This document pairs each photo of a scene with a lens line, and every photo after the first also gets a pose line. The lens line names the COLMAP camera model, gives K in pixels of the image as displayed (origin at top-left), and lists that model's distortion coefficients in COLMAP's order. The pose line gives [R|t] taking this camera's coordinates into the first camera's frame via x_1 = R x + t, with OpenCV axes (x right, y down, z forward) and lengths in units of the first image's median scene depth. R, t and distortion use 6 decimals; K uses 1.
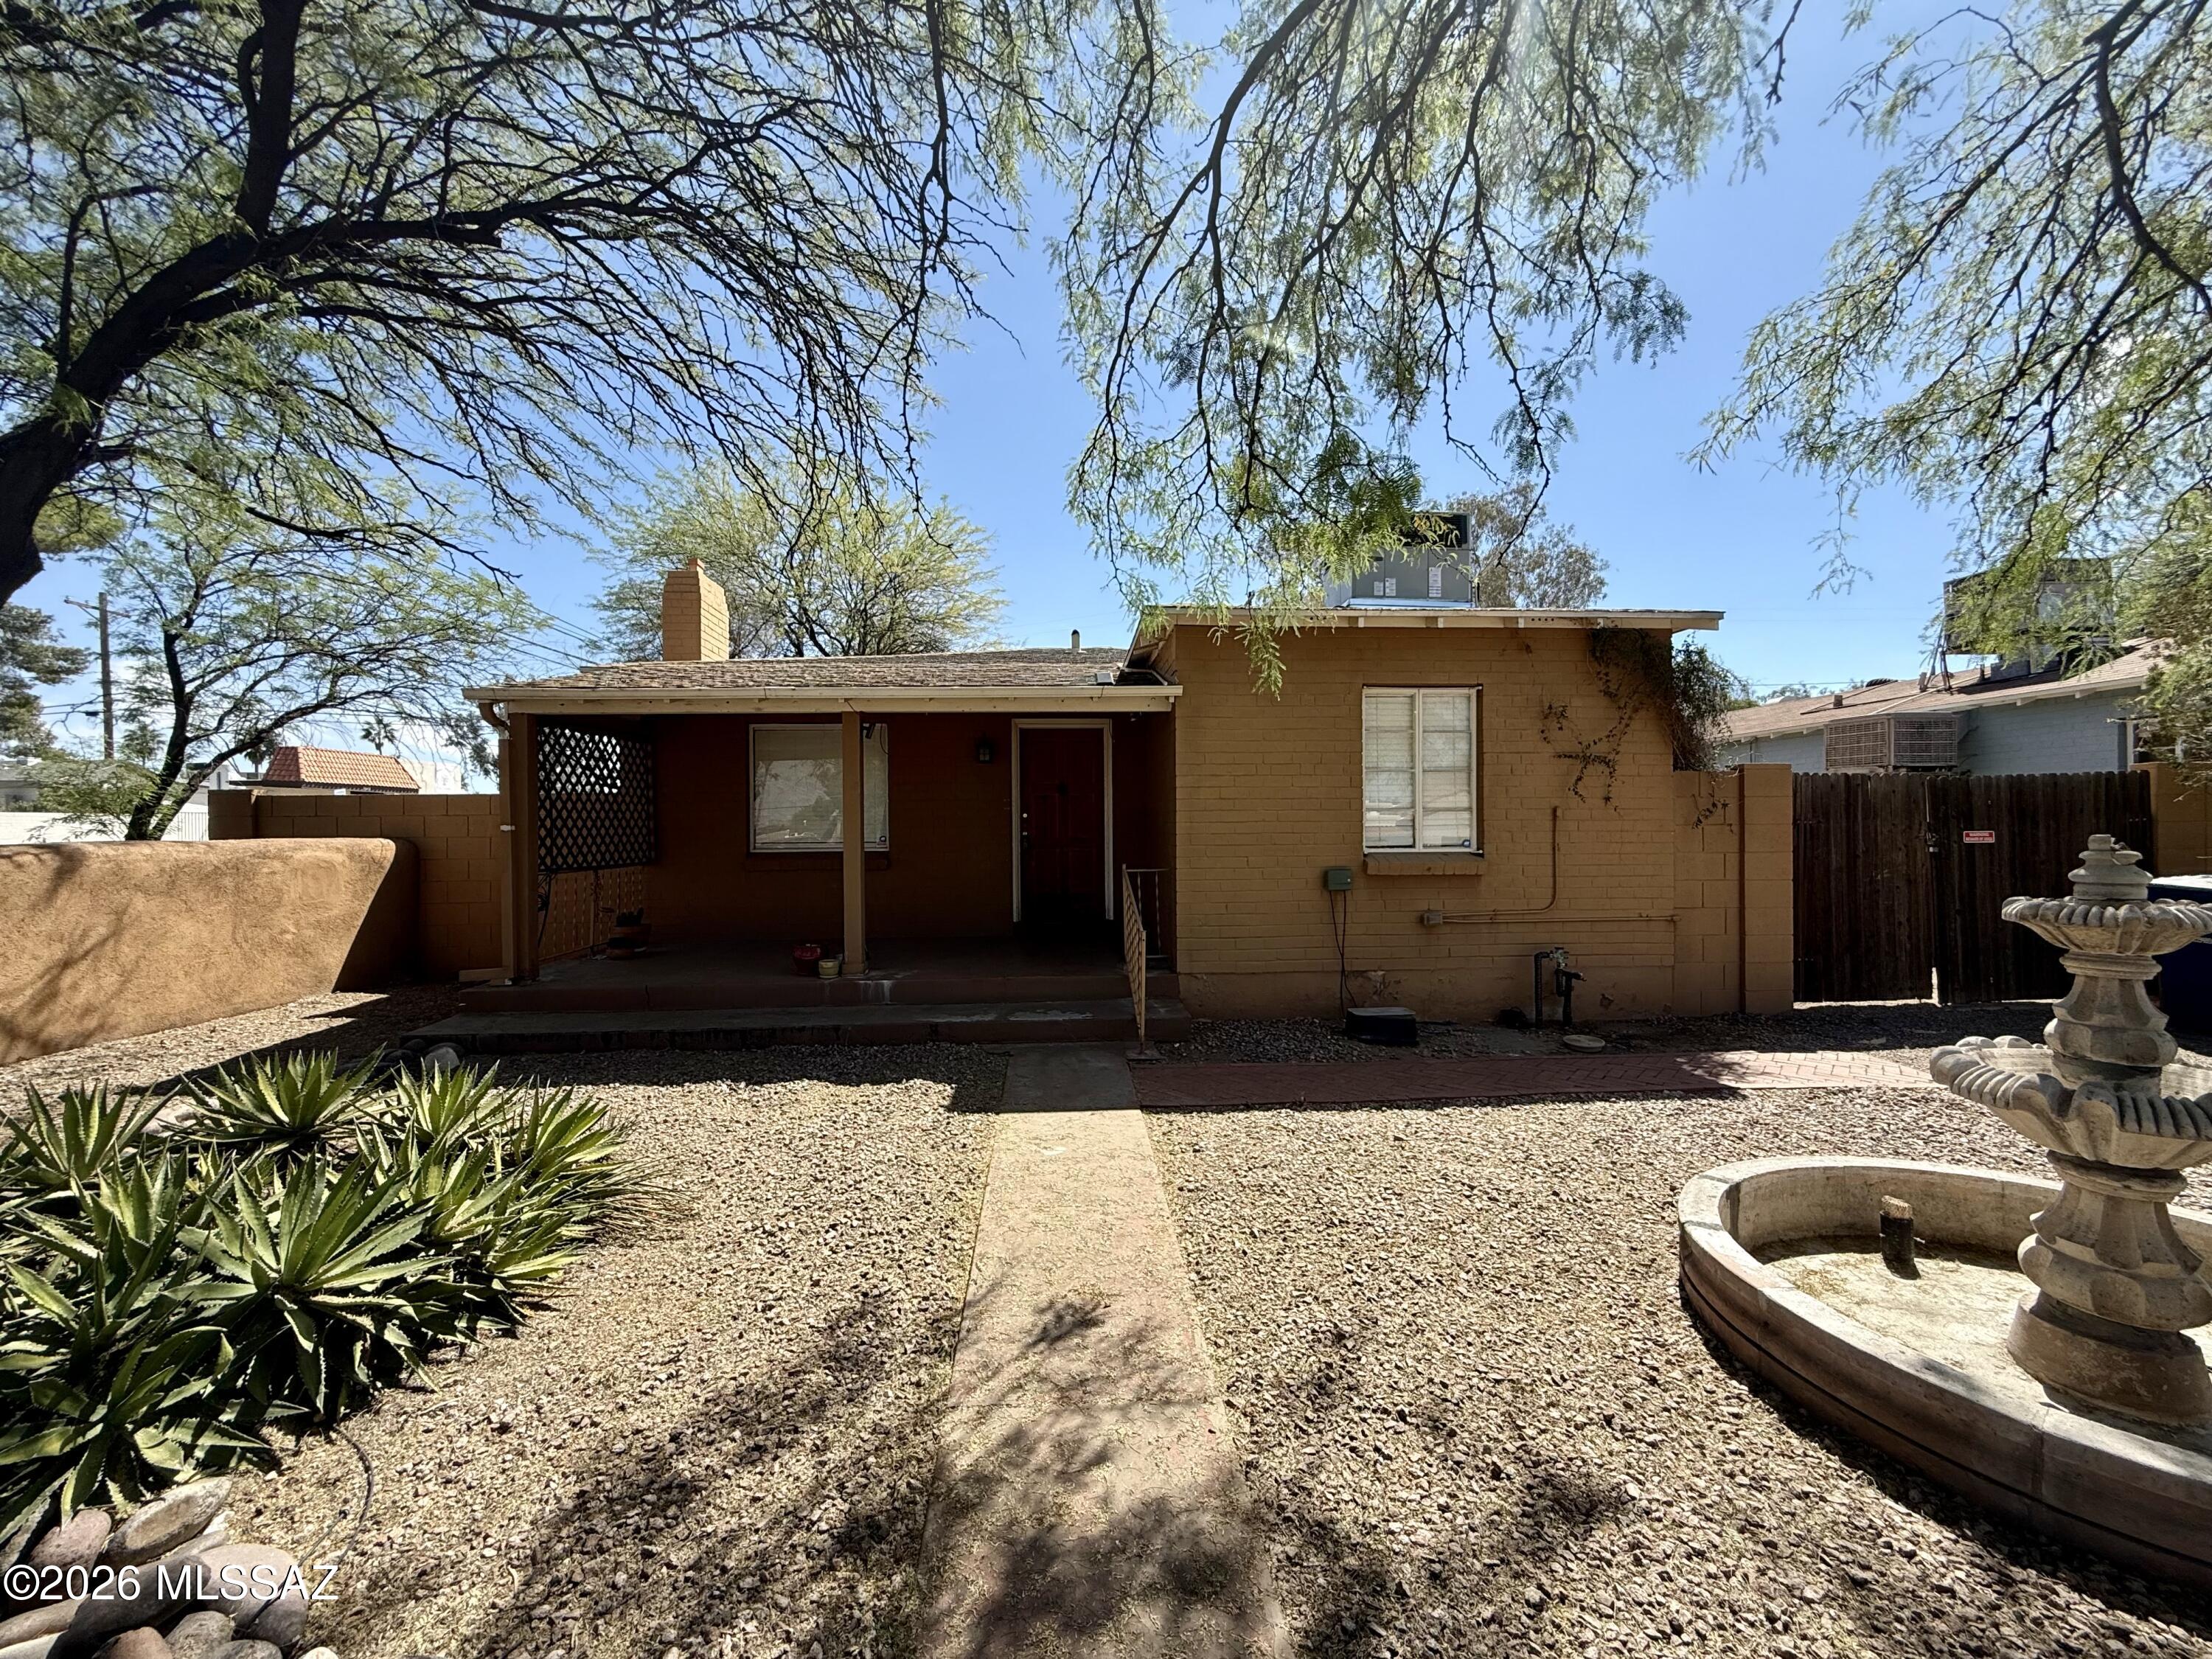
lens RADIAL K [[884.3, 0, 1096.6], [0, 884.3, 826.1], [0, 0, 1]] dist [0.002530, -0.000781]
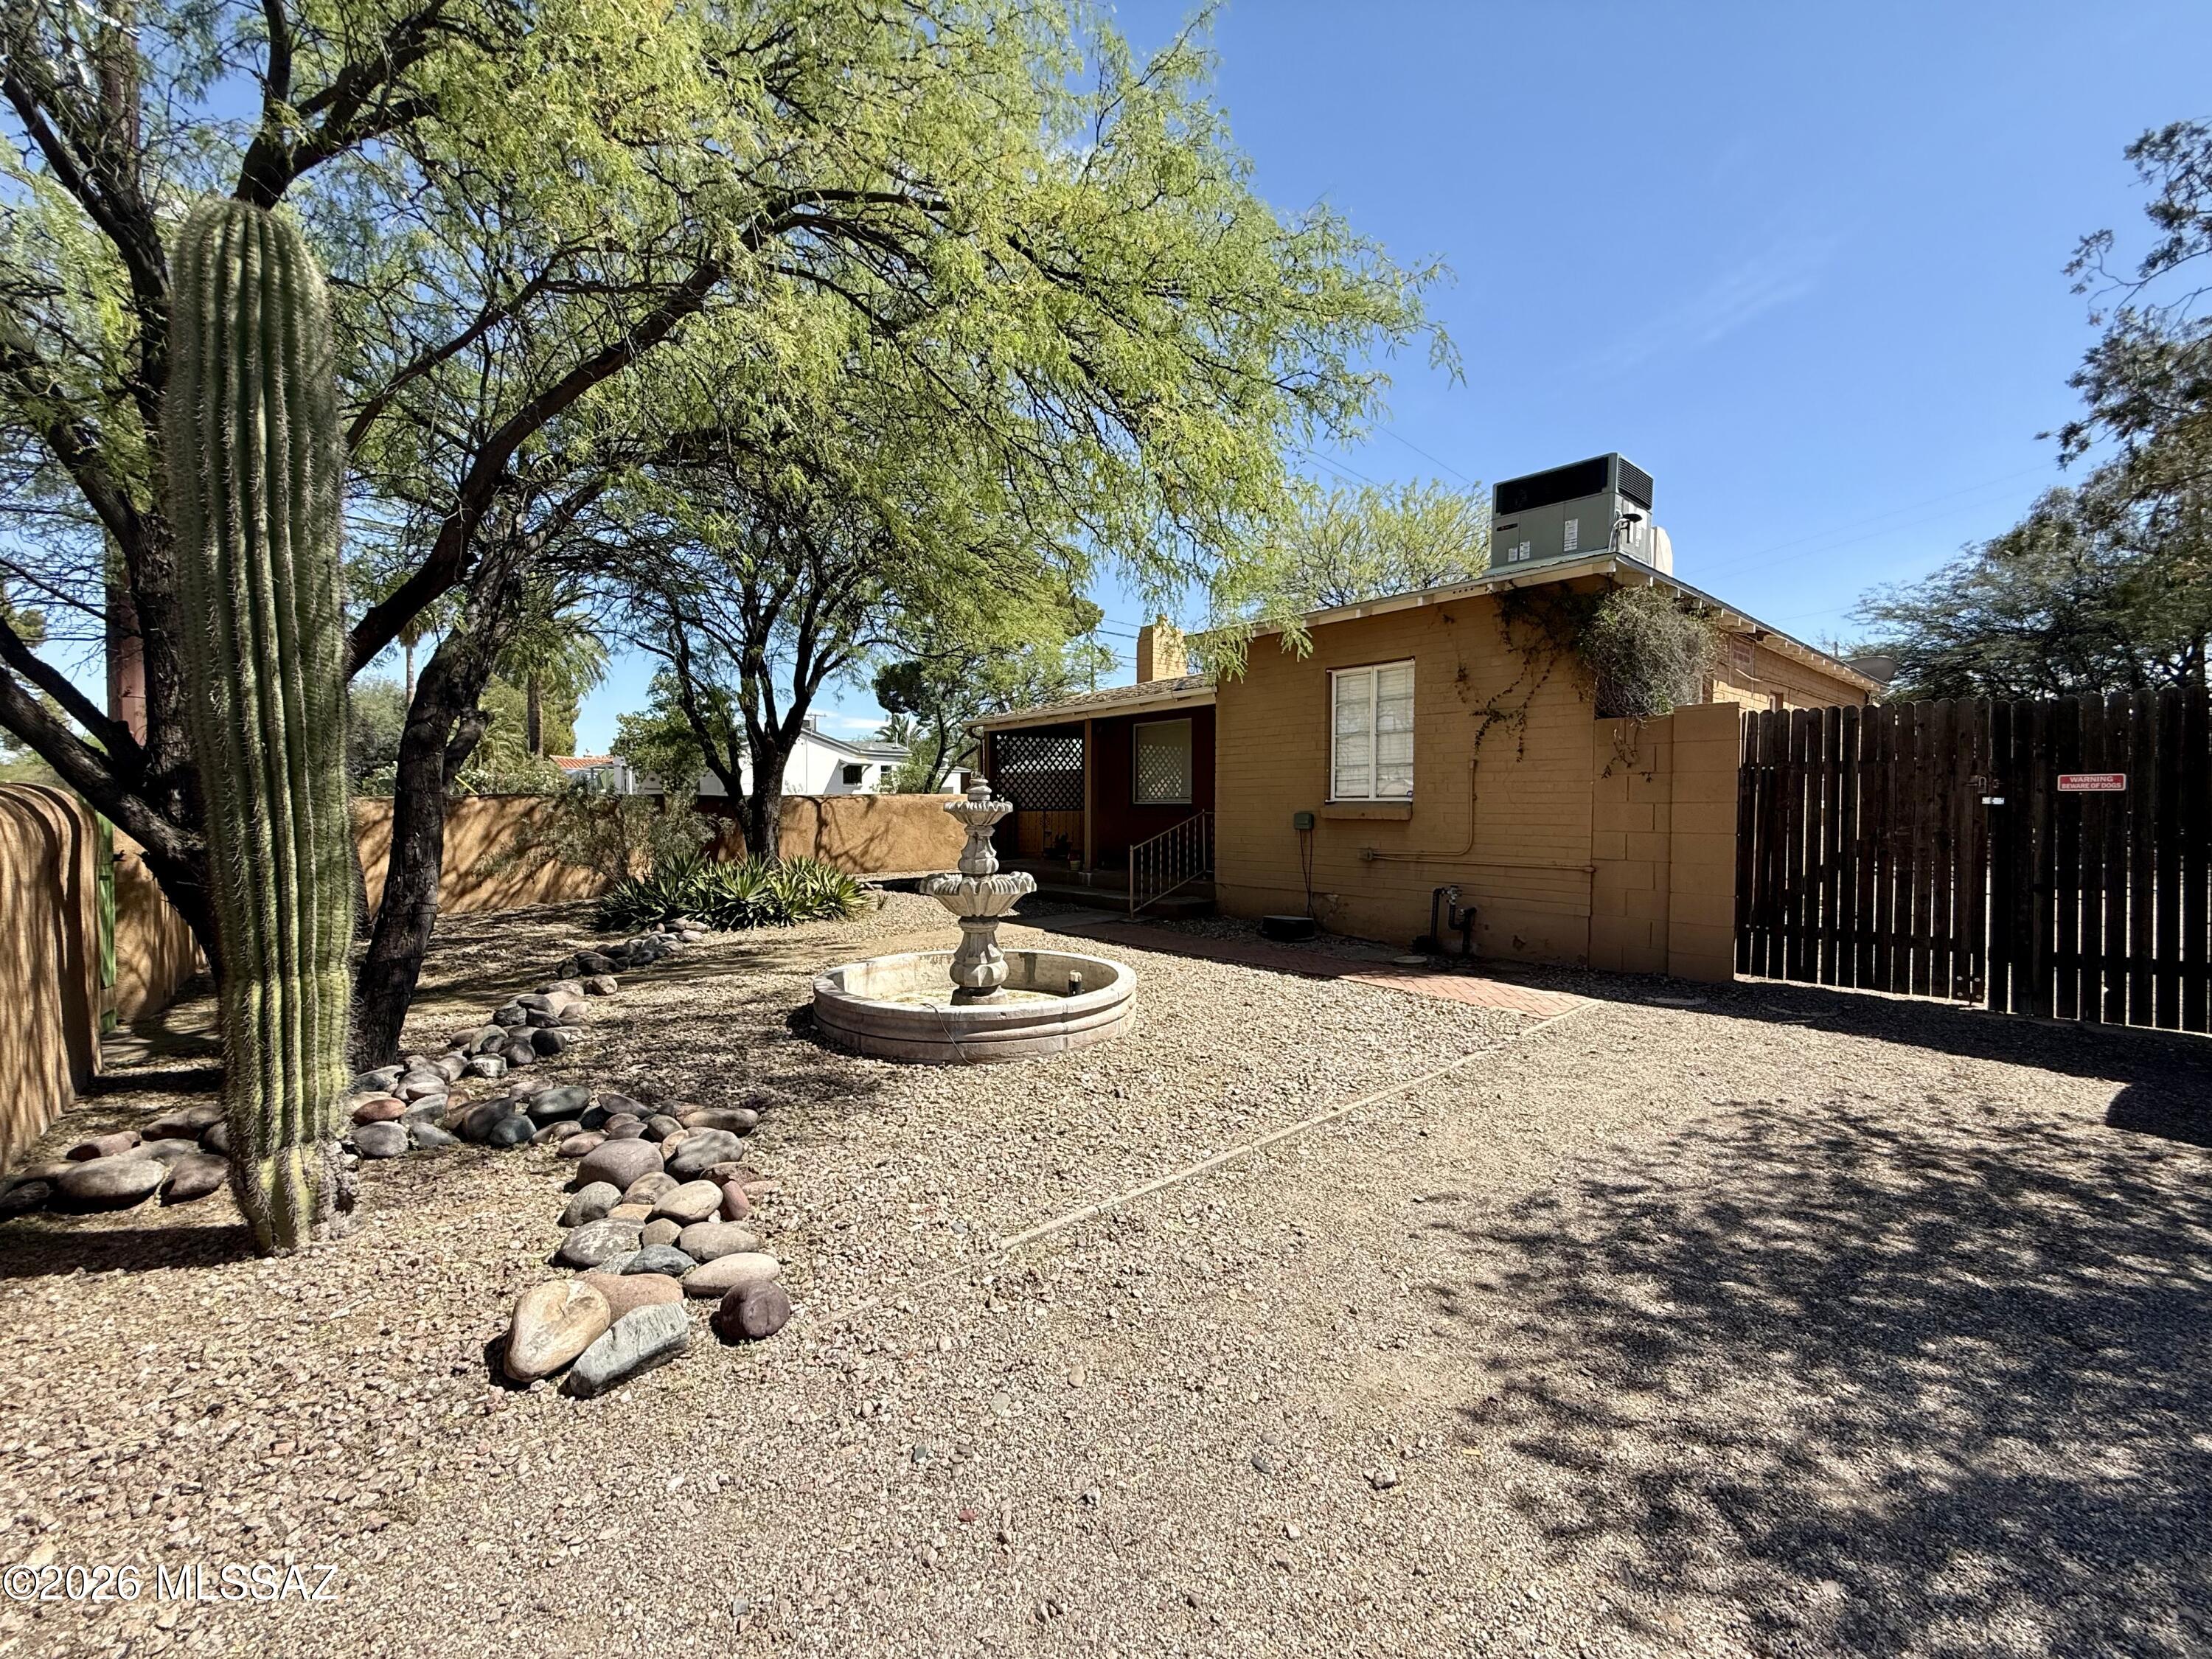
lens RADIAL K [[884.3, 0, 1104.4], [0, 884.3, 825.8], [0, 0, 1]] dist [0.002530, -0.000781]
pose [[0.607505, 0.025317, -0.793912, 1.121439], [-0.005031, 0.999595, 0.028027, 0.031541], [0.794300, -0.013032, 0.607386, -0.033482]]
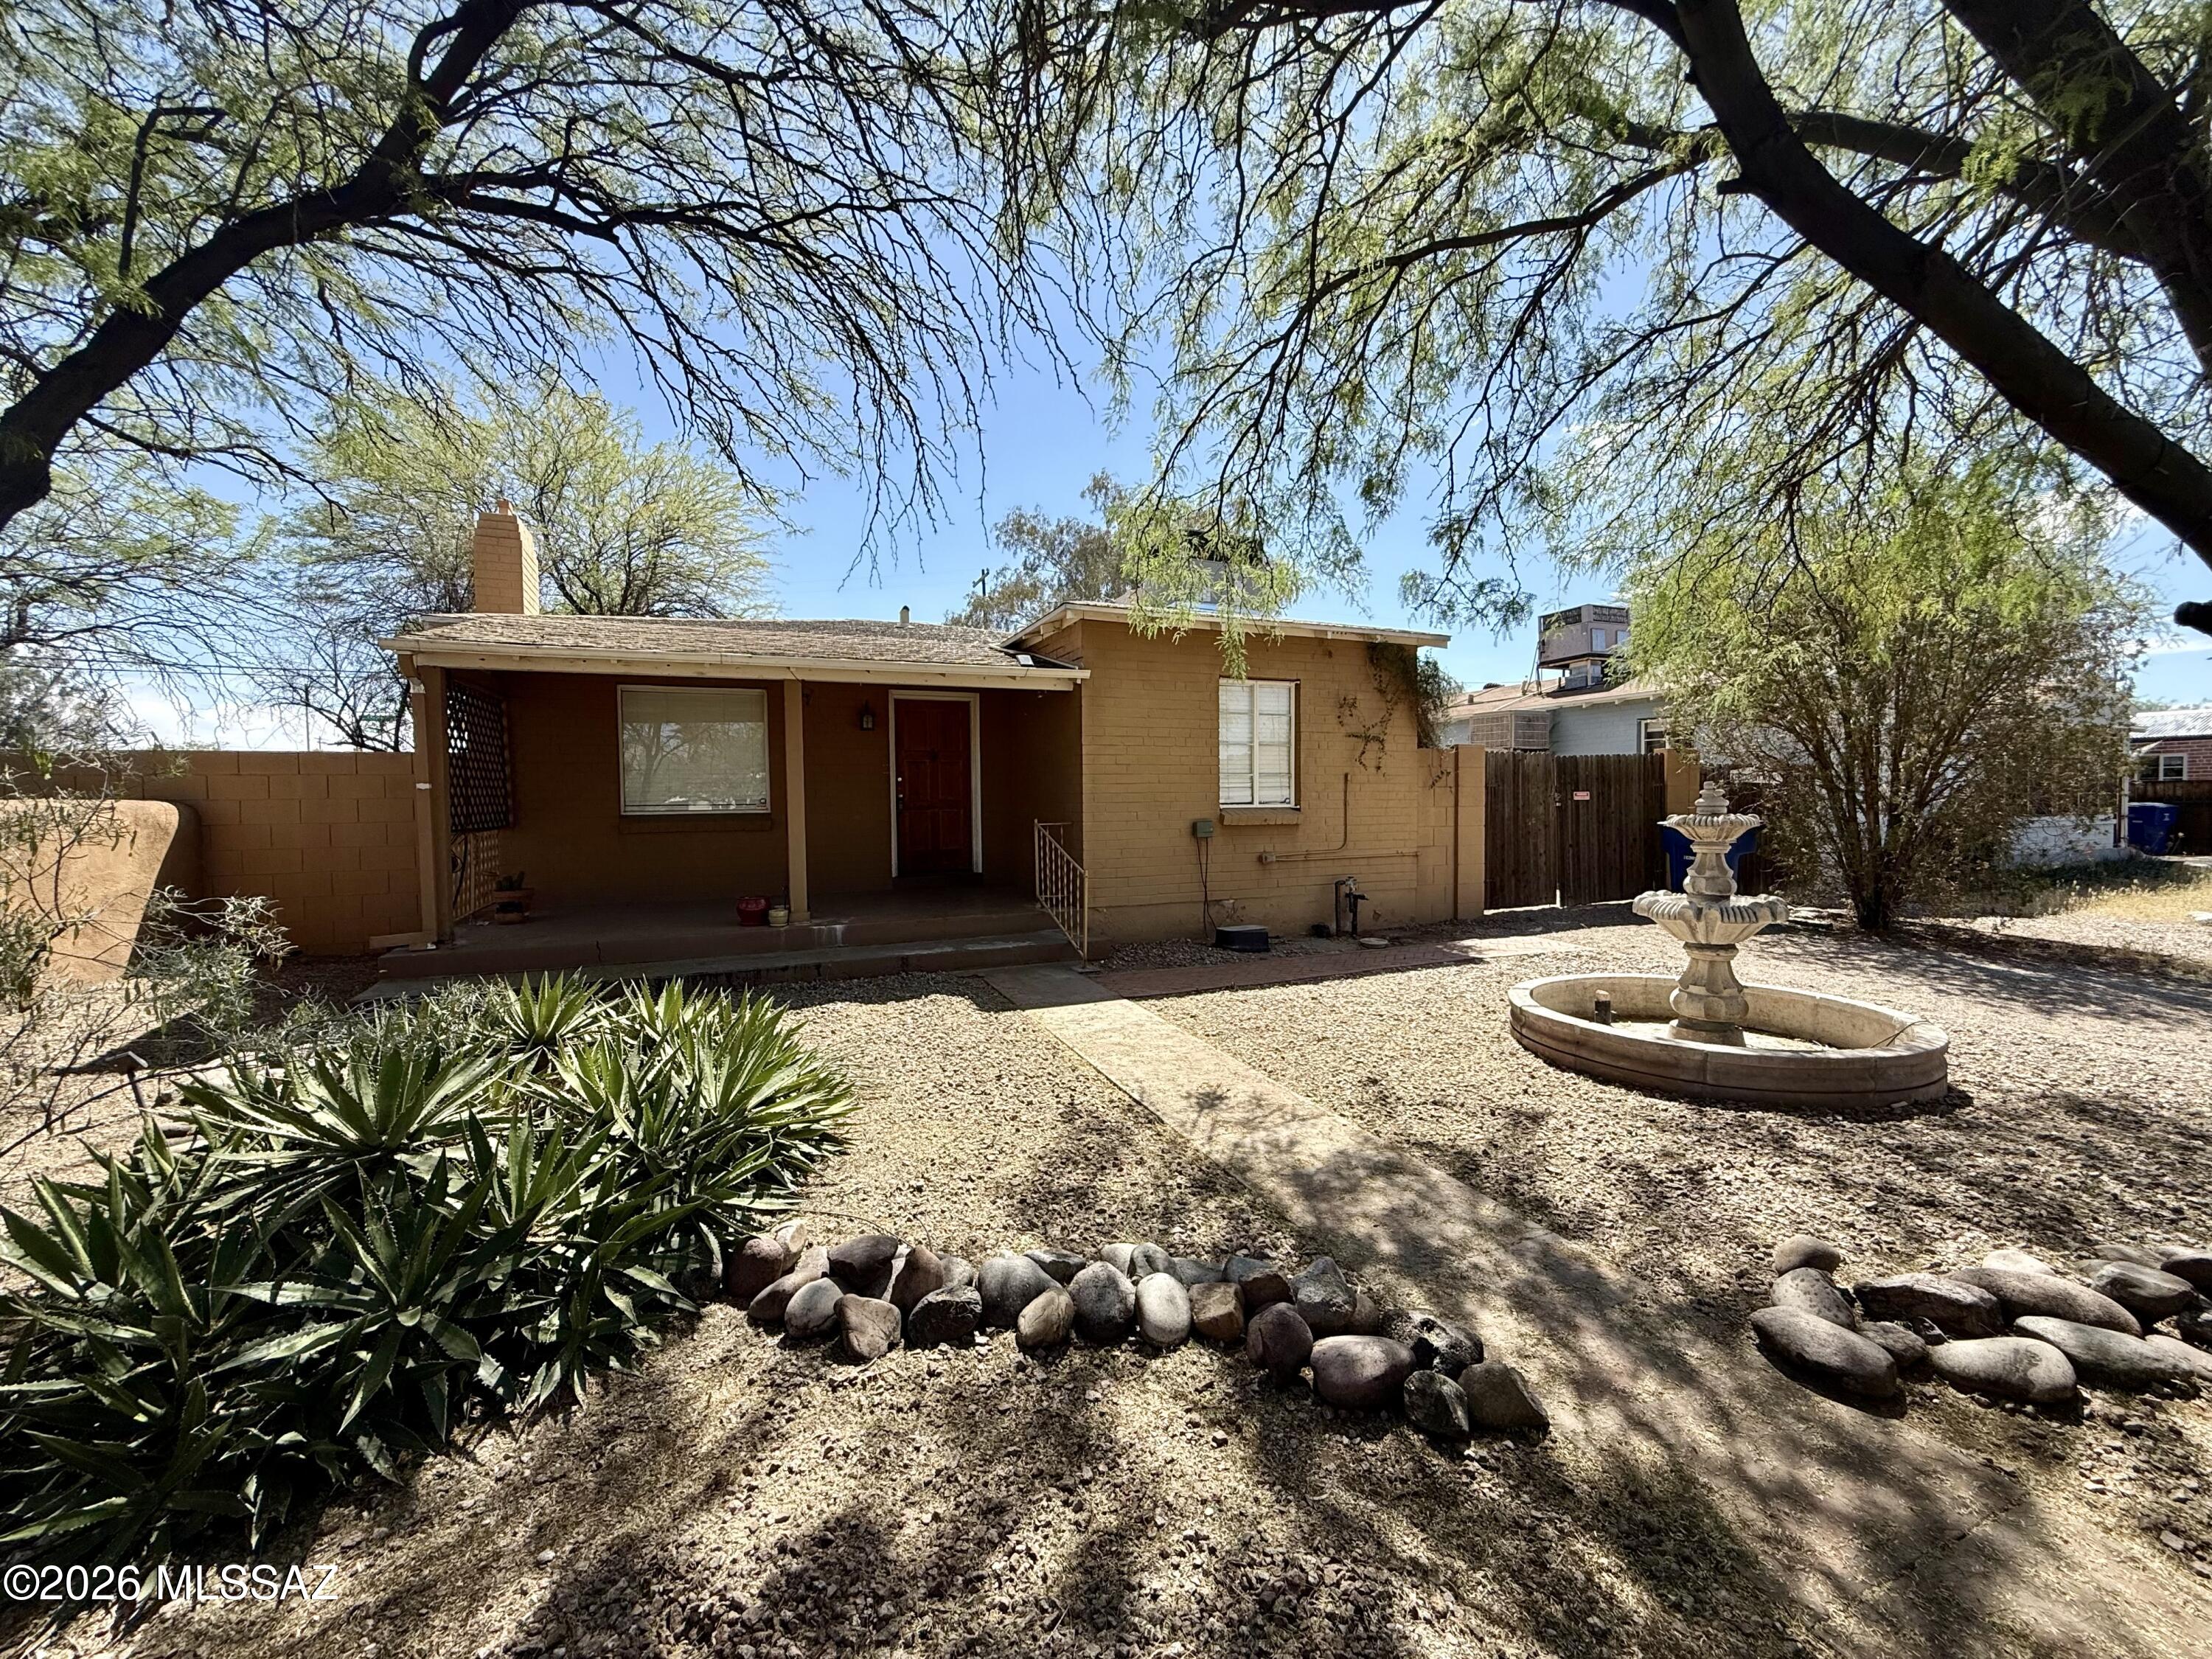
lens RADIAL K [[884.3, 0, 1097.2], [0, 884.3, 828.5], [0, 0, 1]] dist [0.002530, -0.000781]
pose [[0.942387, -0.013117, 0.334267, -0.293579], [0.002104, 0.999444, 0.033287, 0.016680], [-0.334518, -0.030666, 0.941890, -0.146446]]
